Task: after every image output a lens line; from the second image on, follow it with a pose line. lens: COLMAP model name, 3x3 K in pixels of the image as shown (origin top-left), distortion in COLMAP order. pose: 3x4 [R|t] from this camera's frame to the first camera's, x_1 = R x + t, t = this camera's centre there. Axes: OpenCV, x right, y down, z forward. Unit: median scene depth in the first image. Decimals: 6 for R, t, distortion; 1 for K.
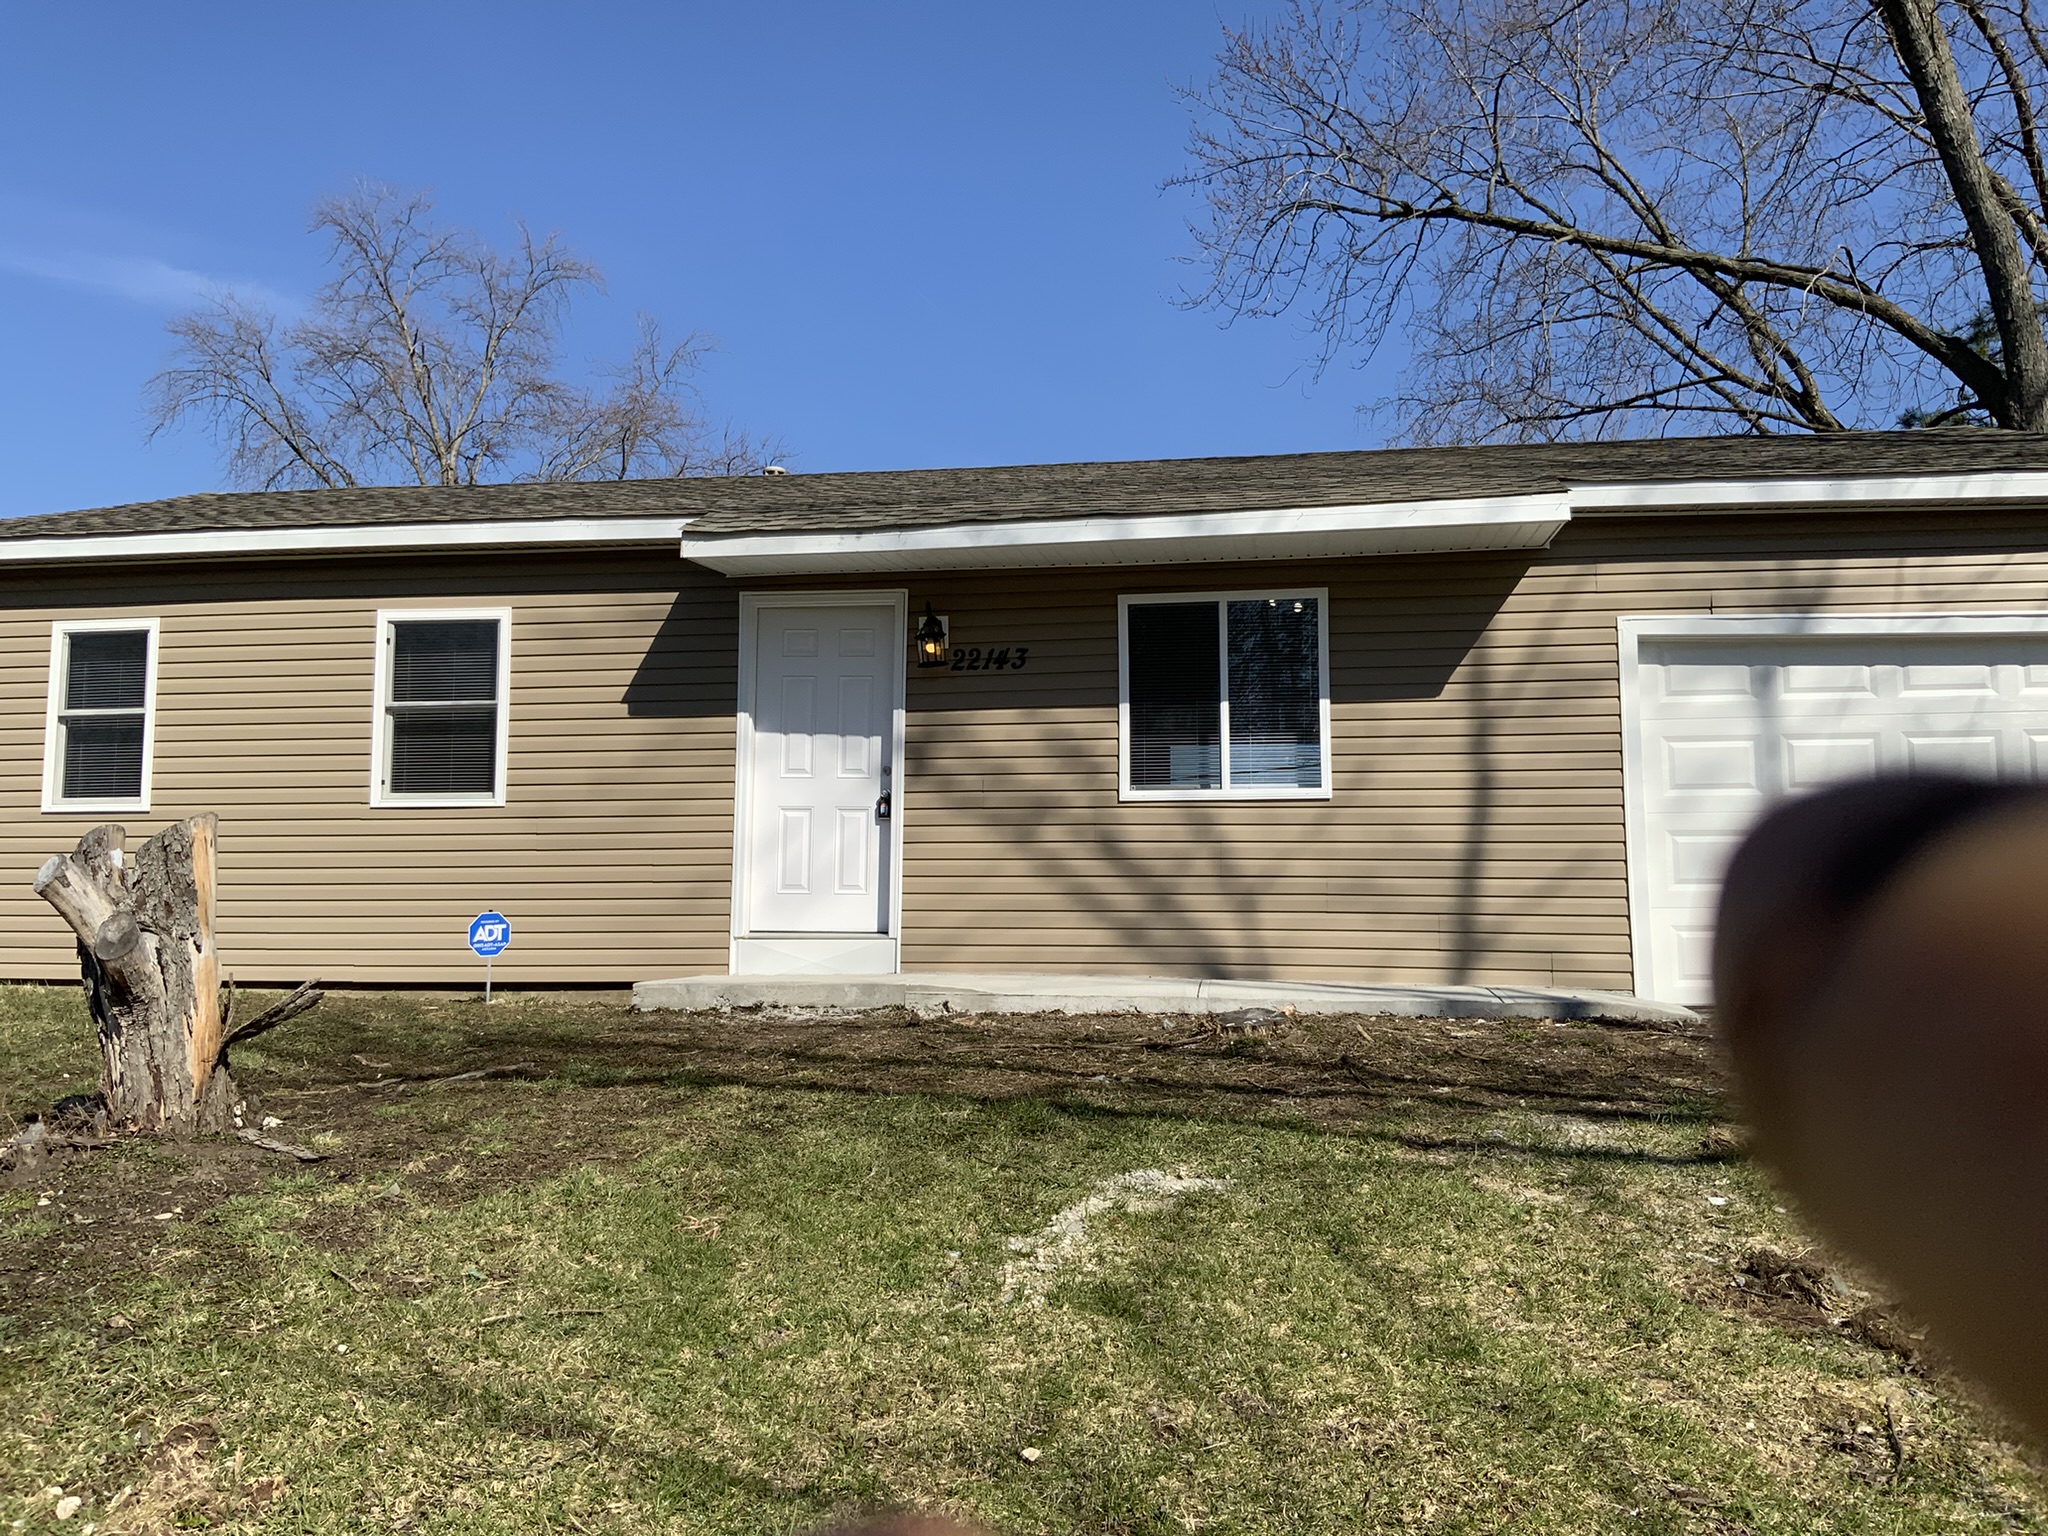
lens RADIAL K [[1721.7, 0, 1024.0], [0, 1721.7, 768.0], [0, 0, 1]] dist [0.084840, -0.227818]
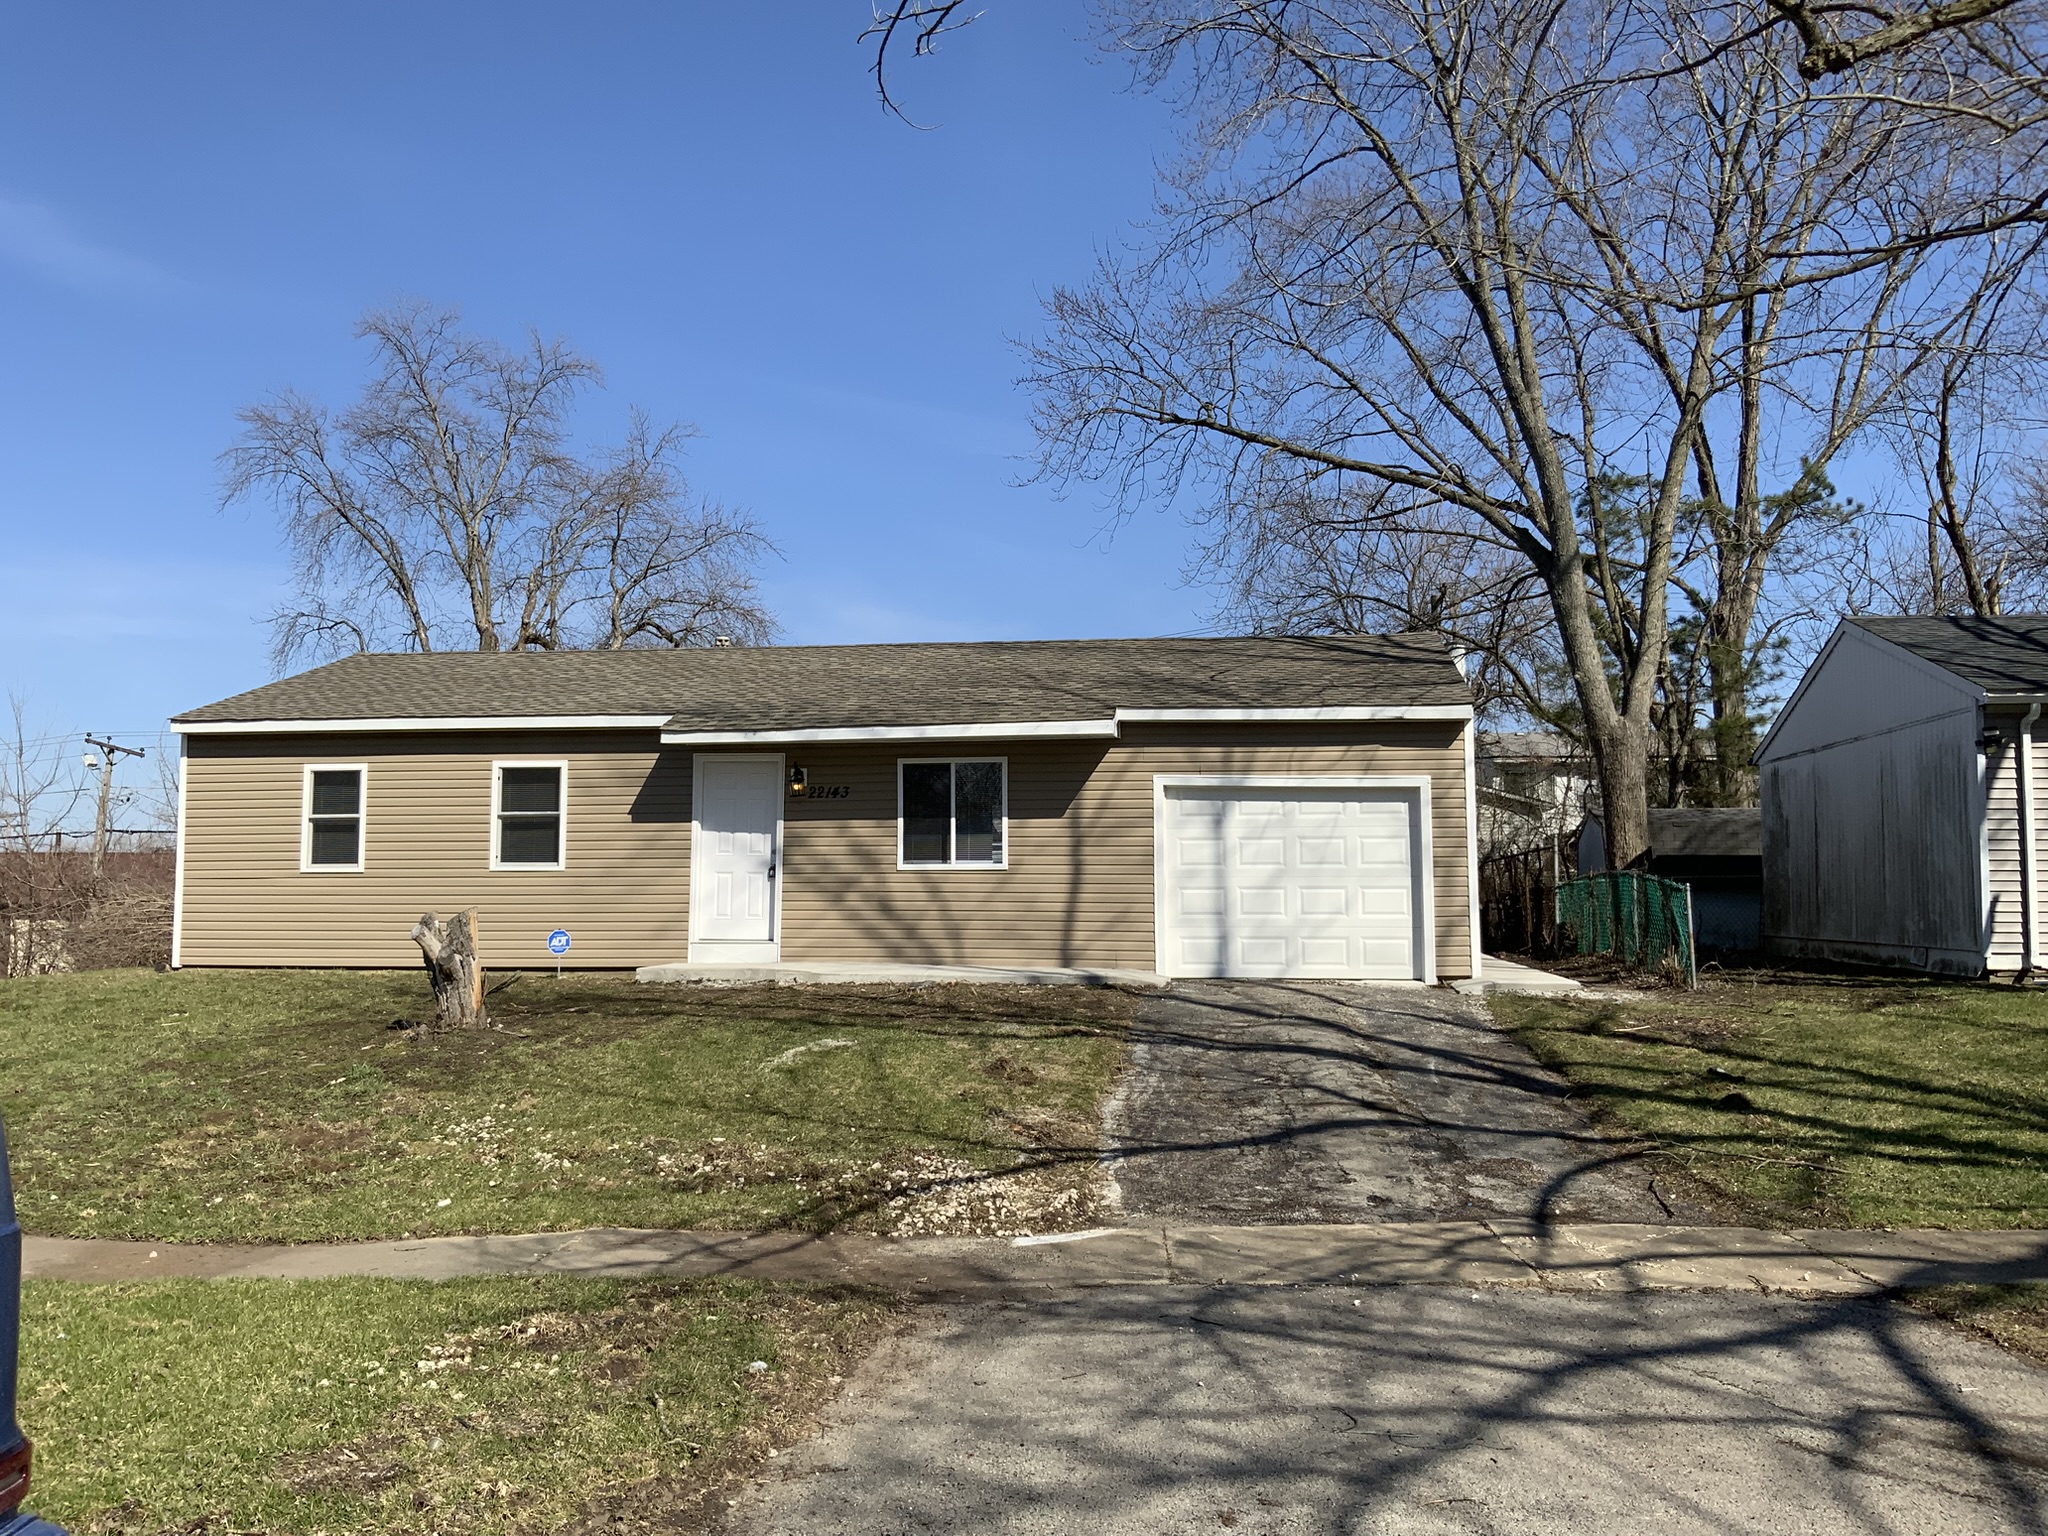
lens RADIAL K [[1737.9, 0, 1082.1], [0, 1737.9, 774.1], [0, 0, 1]] dist [-0.004737, -0.006667]
pose [[0.999360, -0.000082, 0.035764, 0.184279], [-0.000695, 0.999764, 0.021716, -0.123268], [-0.035757, -0.021726, 0.999124, -0.869846]]
